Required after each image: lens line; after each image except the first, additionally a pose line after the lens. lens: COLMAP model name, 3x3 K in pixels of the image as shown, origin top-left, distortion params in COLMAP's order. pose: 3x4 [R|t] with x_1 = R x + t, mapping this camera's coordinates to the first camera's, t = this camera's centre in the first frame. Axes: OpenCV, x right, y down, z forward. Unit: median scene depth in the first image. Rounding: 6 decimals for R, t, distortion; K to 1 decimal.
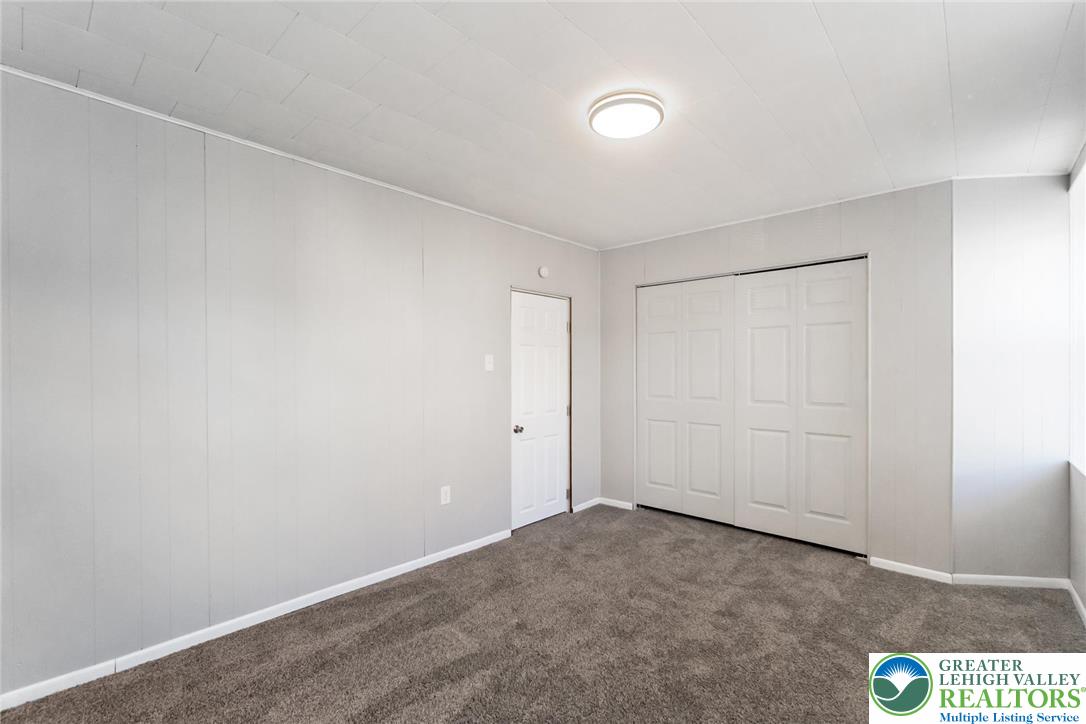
lens RADIAL K [[482.7, 0, 542.8], [0, 482.7, 375.5], [0, 0, 1]] dist [-0.001263, 0.000057]
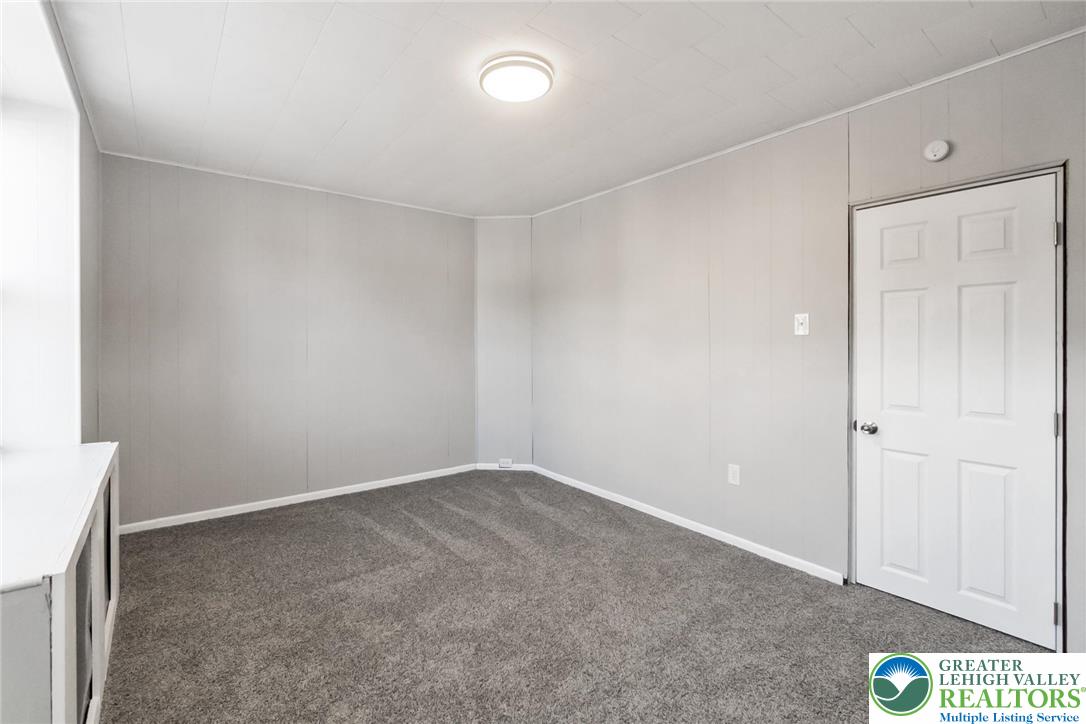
lens RADIAL K [[478.8, 0, 539.3], [0, 478.8, 341.4], [0, 0, 1]] dist [-0.000809, -0.000038]
pose [[-0.164086, 0.005479, -0.986431, 0.670630], [-0.004476, 0.999970, 0.006299, -0.002617], [0.986436, 0.005449, -0.164056, 0.723063]]
